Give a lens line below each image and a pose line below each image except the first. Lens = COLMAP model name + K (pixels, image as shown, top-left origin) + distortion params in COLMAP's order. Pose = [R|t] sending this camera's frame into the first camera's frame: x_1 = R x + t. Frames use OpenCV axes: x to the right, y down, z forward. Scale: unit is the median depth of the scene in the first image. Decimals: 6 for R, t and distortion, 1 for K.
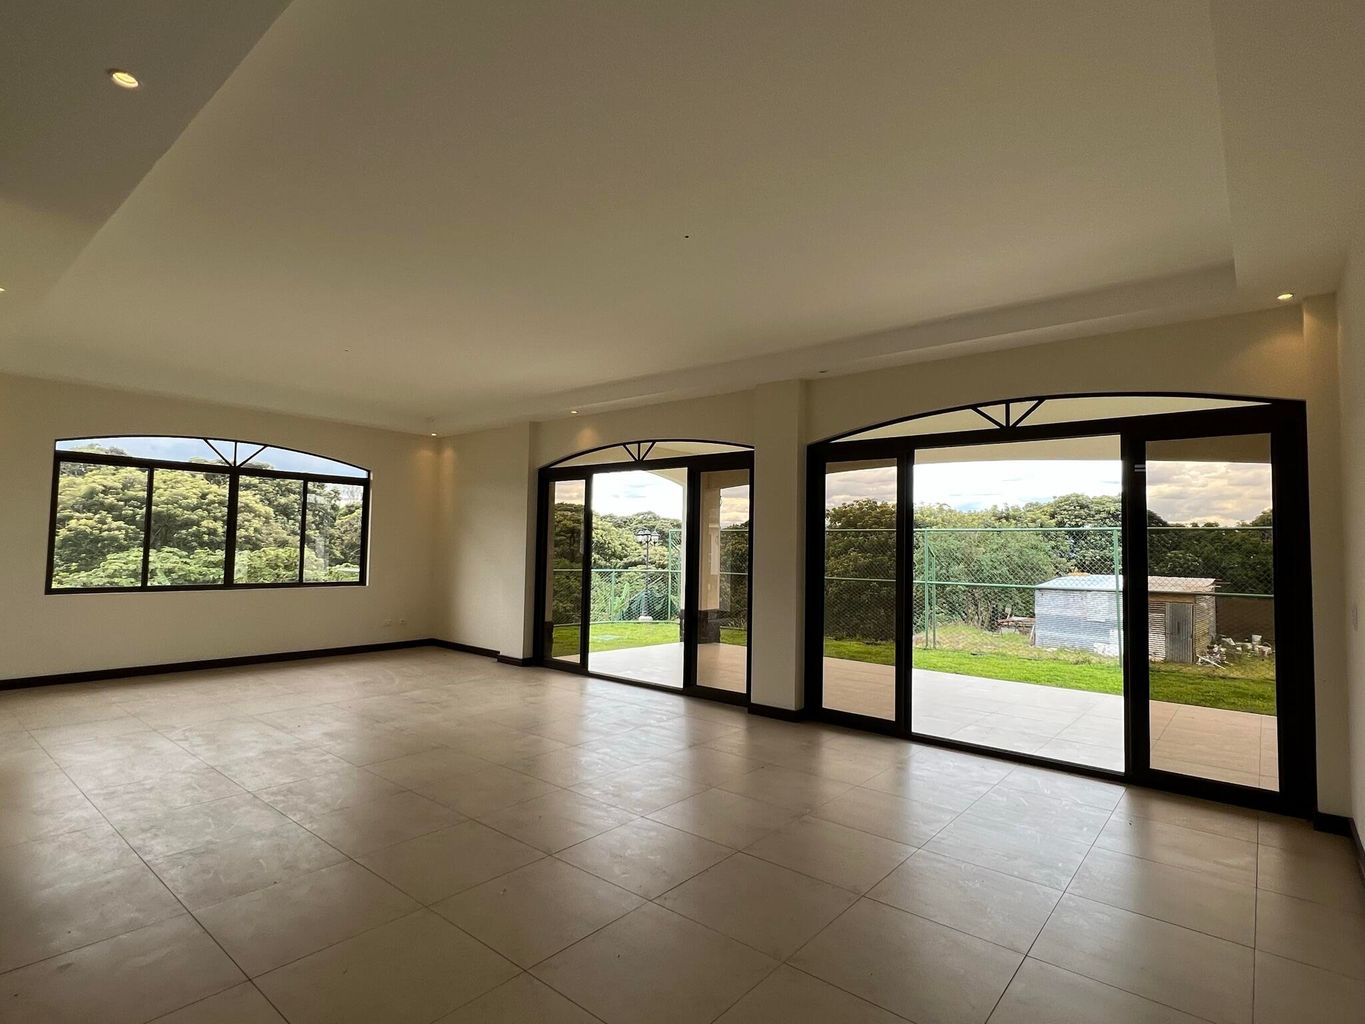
lens RADIAL K [[693.0, 0, 689.7], [0, 693.0, 509.6], [0, 0, 1]] dist [-0.003728, -0.001367]
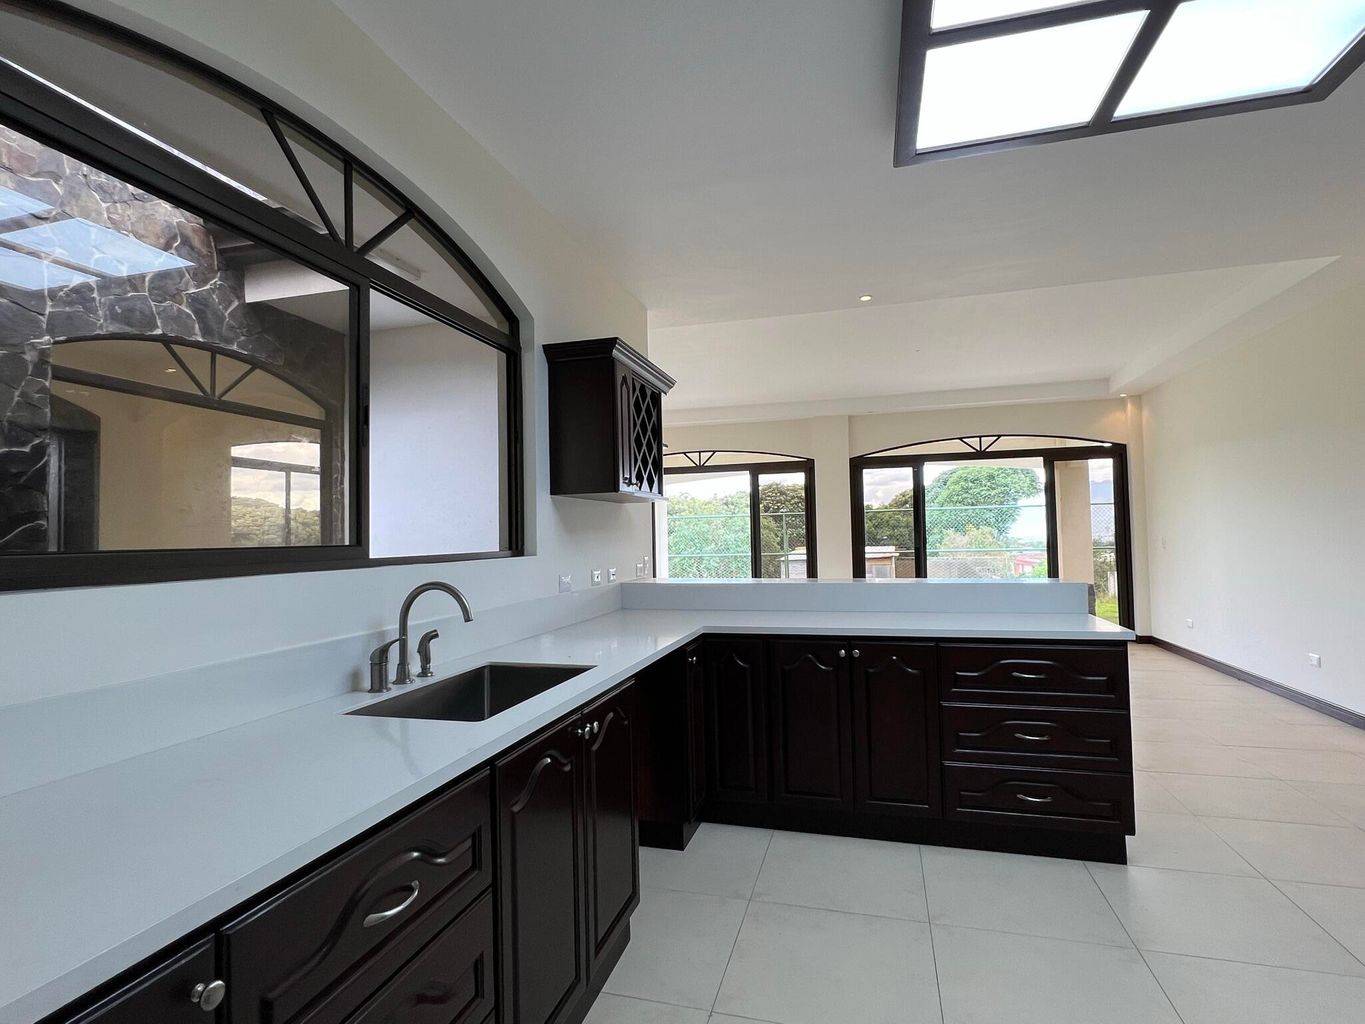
lens RADIAL K [[693.0, 0, 677.2], [0, 693.0, 514.7], [0, 0, 1]] dist [-0.003728, -0.001367]
pose [[0.918271, -0.026520, 0.395064, -0.651407], [0.017958, 0.999517, 0.025354, -0.010440], [-0.395546, -0.016187, 0.918304, -0.217509]]
